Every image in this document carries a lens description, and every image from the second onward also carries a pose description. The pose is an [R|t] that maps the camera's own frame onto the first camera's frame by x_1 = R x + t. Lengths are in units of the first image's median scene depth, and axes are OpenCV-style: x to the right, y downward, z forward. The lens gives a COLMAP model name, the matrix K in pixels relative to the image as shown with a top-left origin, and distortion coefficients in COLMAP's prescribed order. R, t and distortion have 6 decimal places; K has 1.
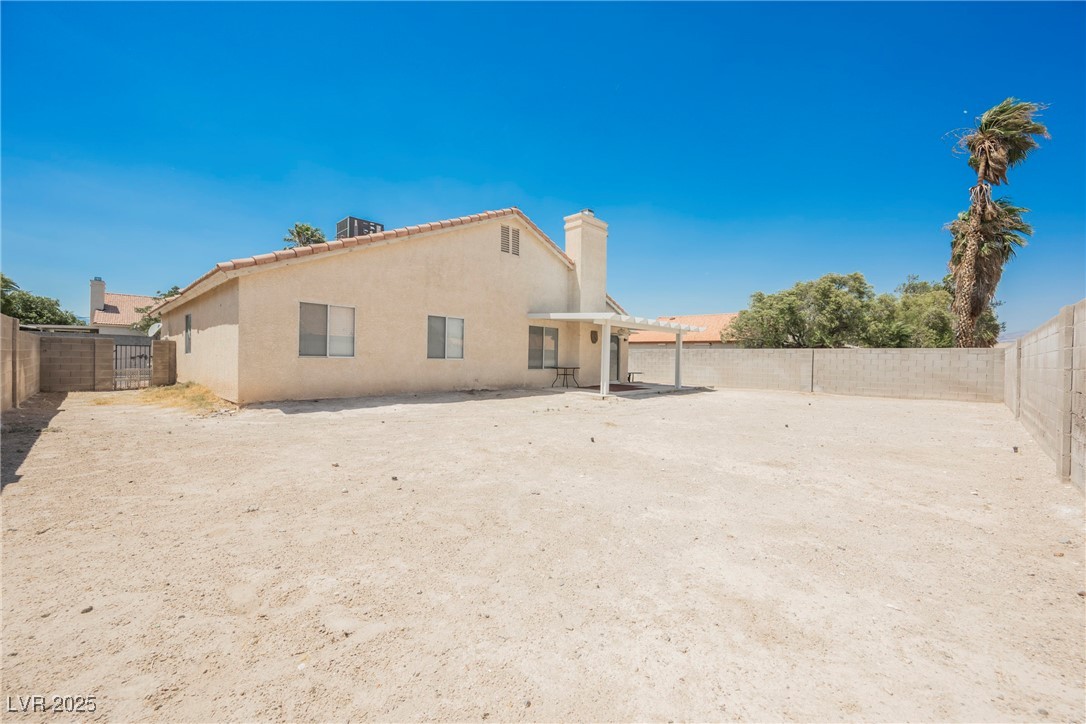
lens RADIAL K [[421.0, 0, 544.2], [0, 421.0, 361.7], [0, 0, 1]] dist [-0.001242, -0.000076]
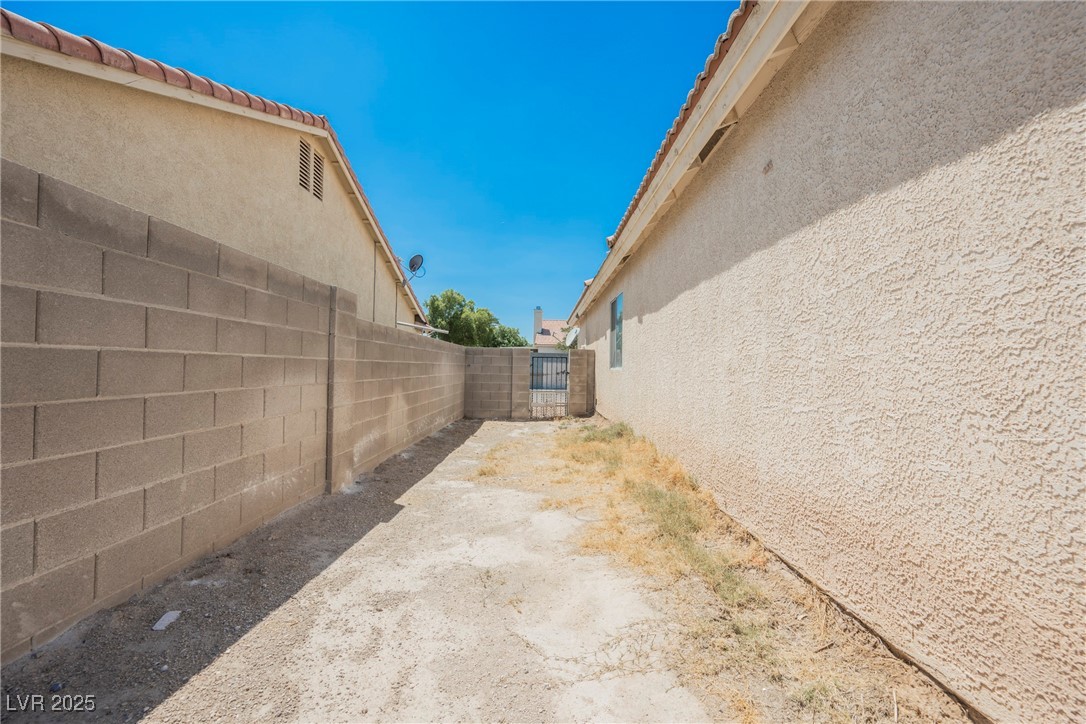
lens RADIAL K [[421.0, 0, 544.2], [0, 421.0, 361.7], [0, 0, 1]] dist [-0.001242, -0.000076]
pose [[0.684964, -0.019054, -0.728328, -0.434852], [-0.008088, 0.999398, -0.033752, -0.006486], [0.728532, 0.029010, 0.684397, 0.473590]]
